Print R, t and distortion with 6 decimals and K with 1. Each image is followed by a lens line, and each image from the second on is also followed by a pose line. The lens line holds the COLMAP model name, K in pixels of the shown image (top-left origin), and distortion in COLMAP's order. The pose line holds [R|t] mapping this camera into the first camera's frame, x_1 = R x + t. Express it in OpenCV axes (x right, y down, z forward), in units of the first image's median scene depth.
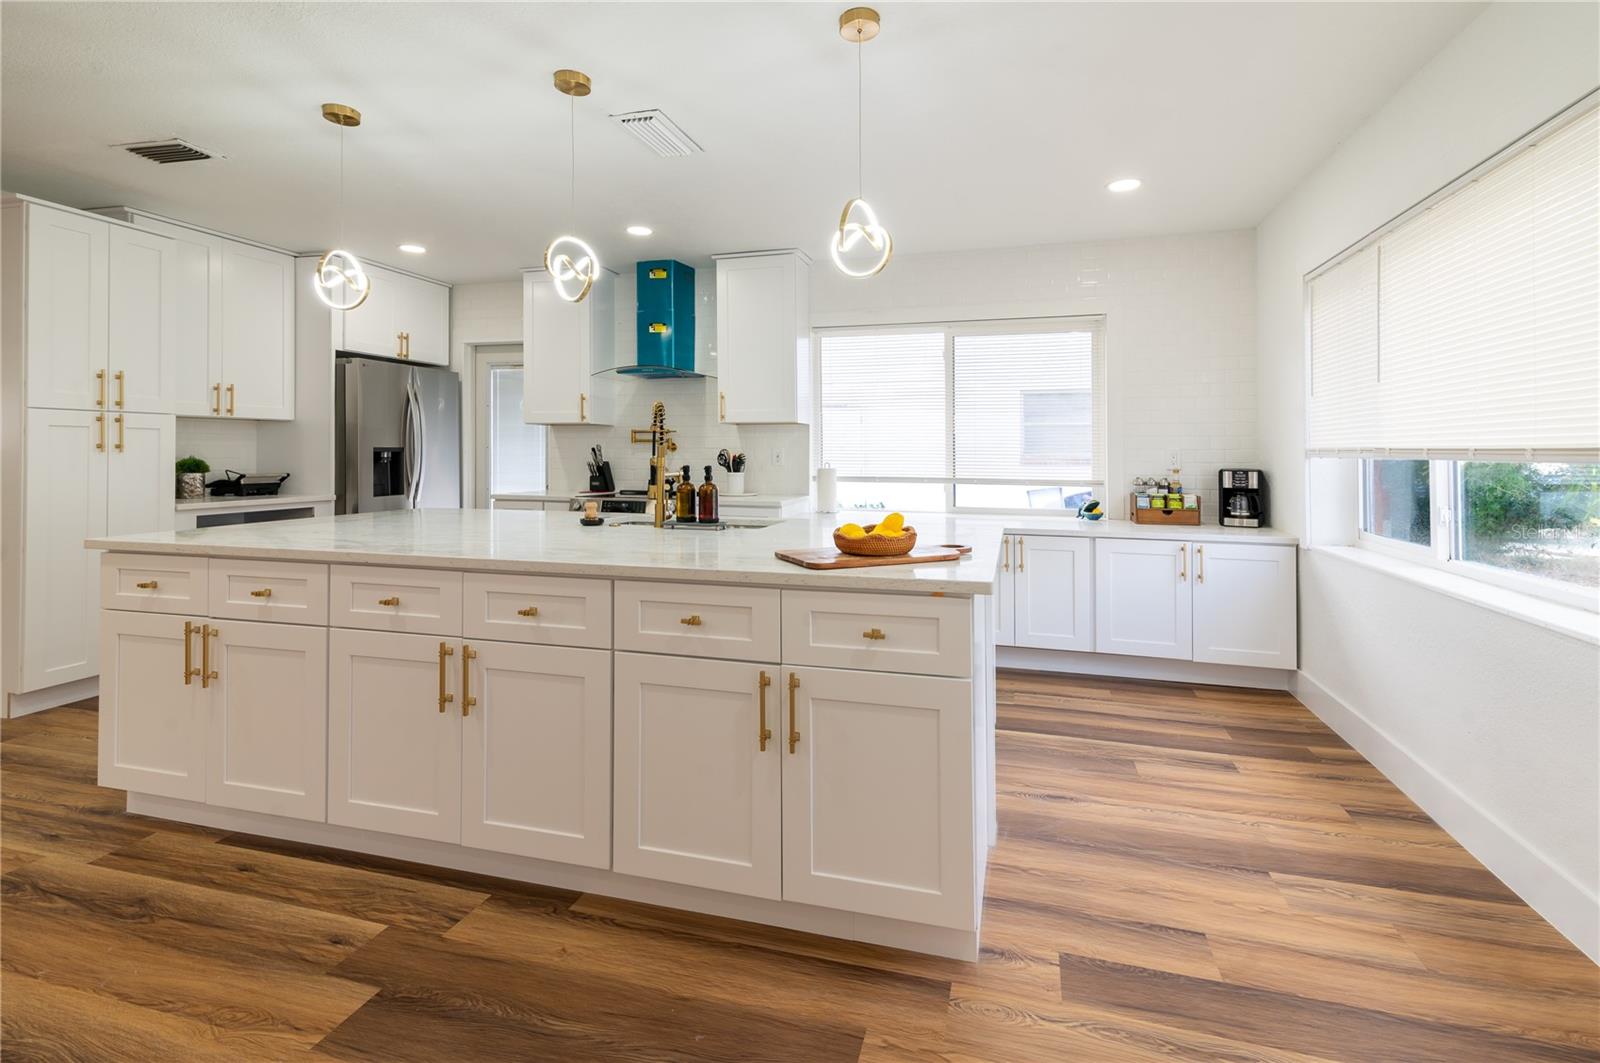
lens RADIAL K [[746.2, 0, 789.6], [0, 746.2, 444.7], [0, 0, 1]] dist [0.002534, -0.000735]
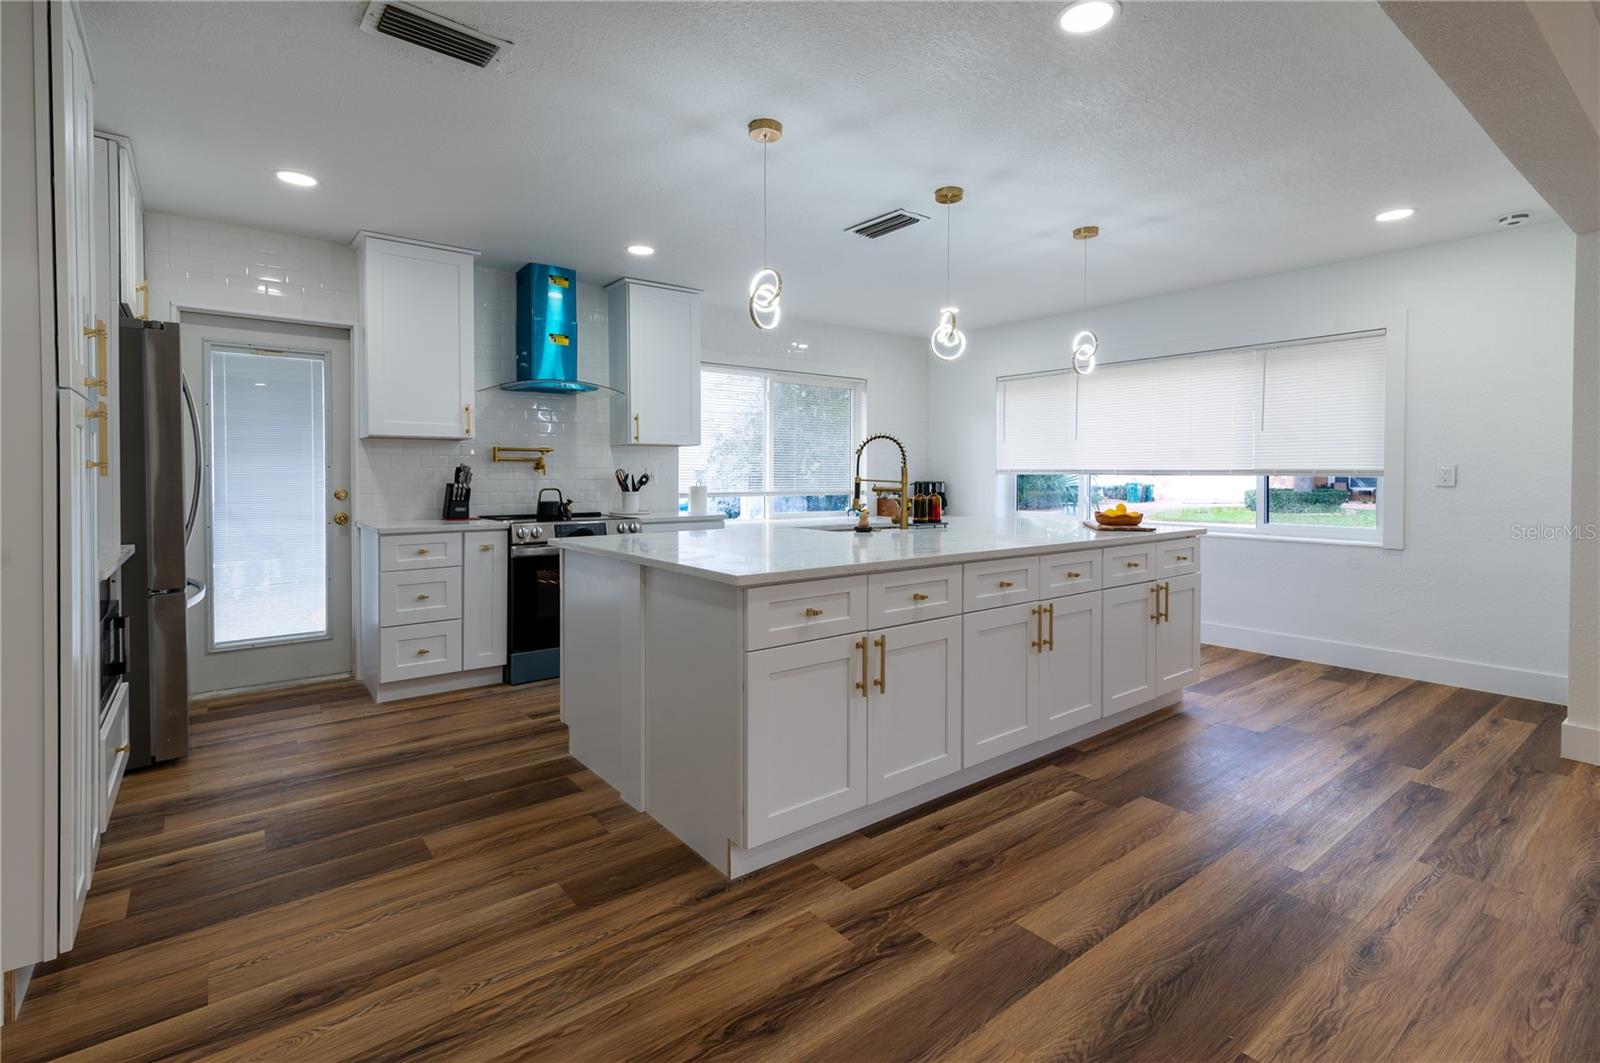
lens RADIAL K [[746.2, 0, 777.5], [0, 746.2, 479.3], [0, 0, 1]] dist [0.002534, -0.000735]
pose [[0.609201, -0.010141, 0.792951, -1.800303], [-0.007206, 0.999806, 0.018323, -0.001379], [-0.792983, -0.016877, 0.609009, 0.491753]]
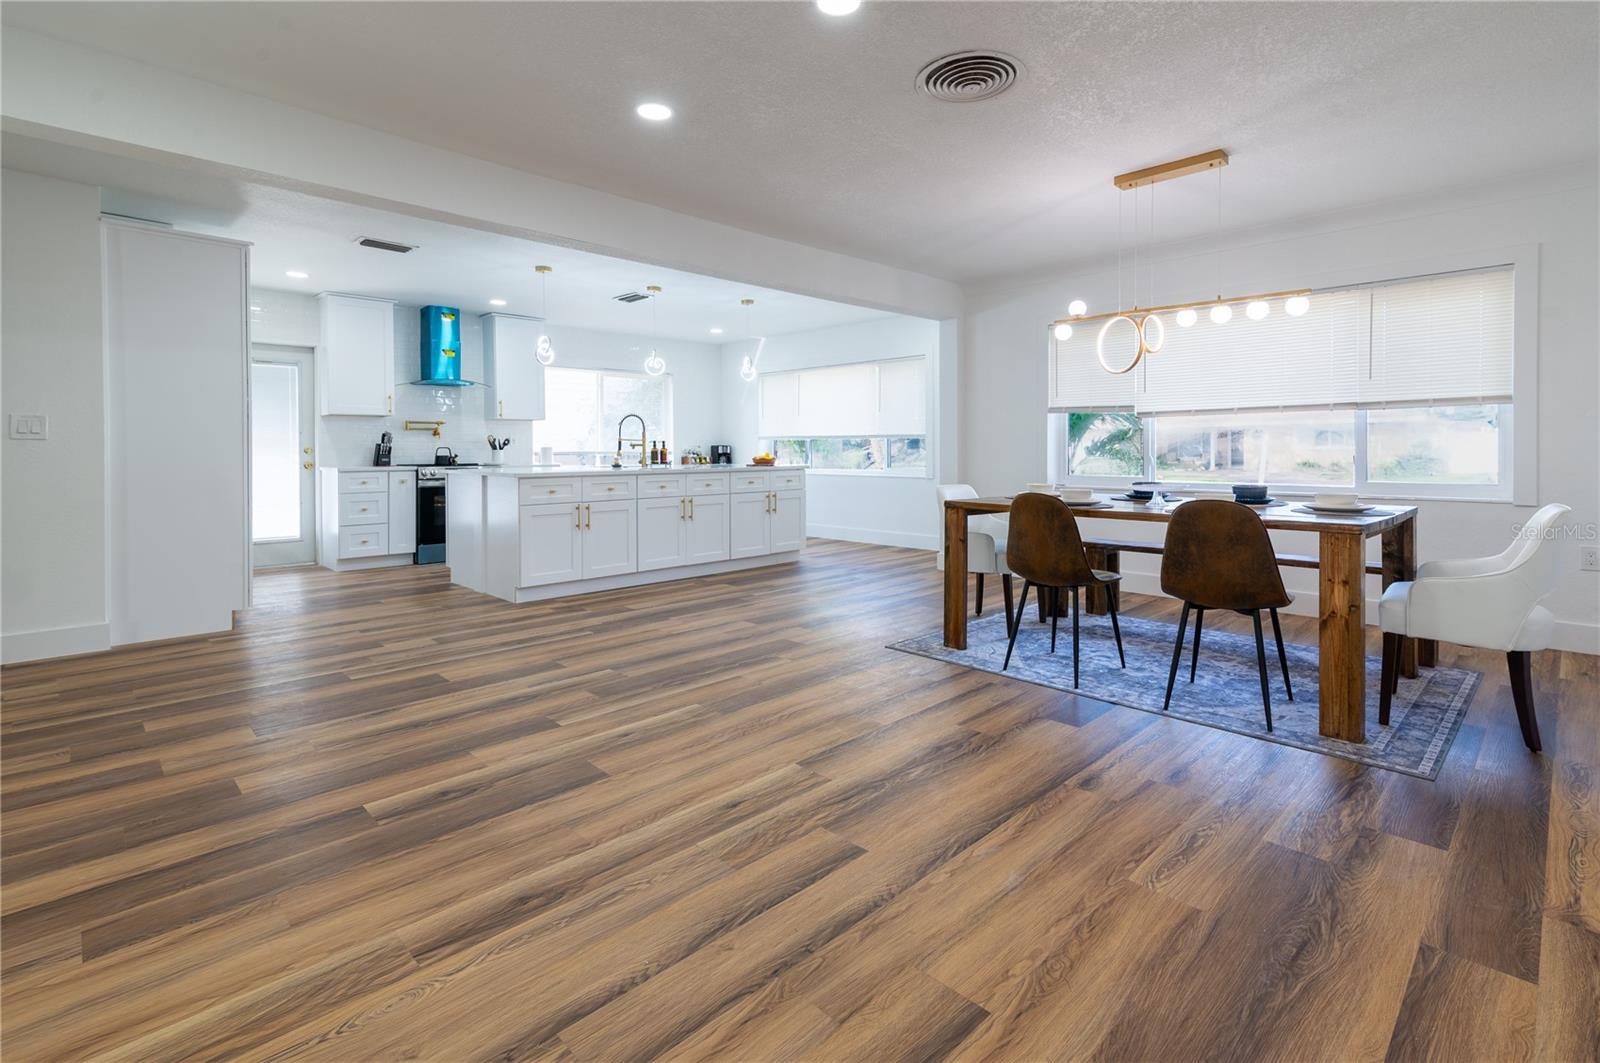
lens RADIAL K [[746.2, 0, 760.7], [0, 746.2, 452.0], [0, 0, 1]] dist [0.002534, -0.000735]
pose [[0.534942, -0.011307, 0.844813, -2.649318], [-0.004605, 0.999857, 0.016298, 0.031035], [-0.844876, -0.012608, 0.534813, -0.803819]]
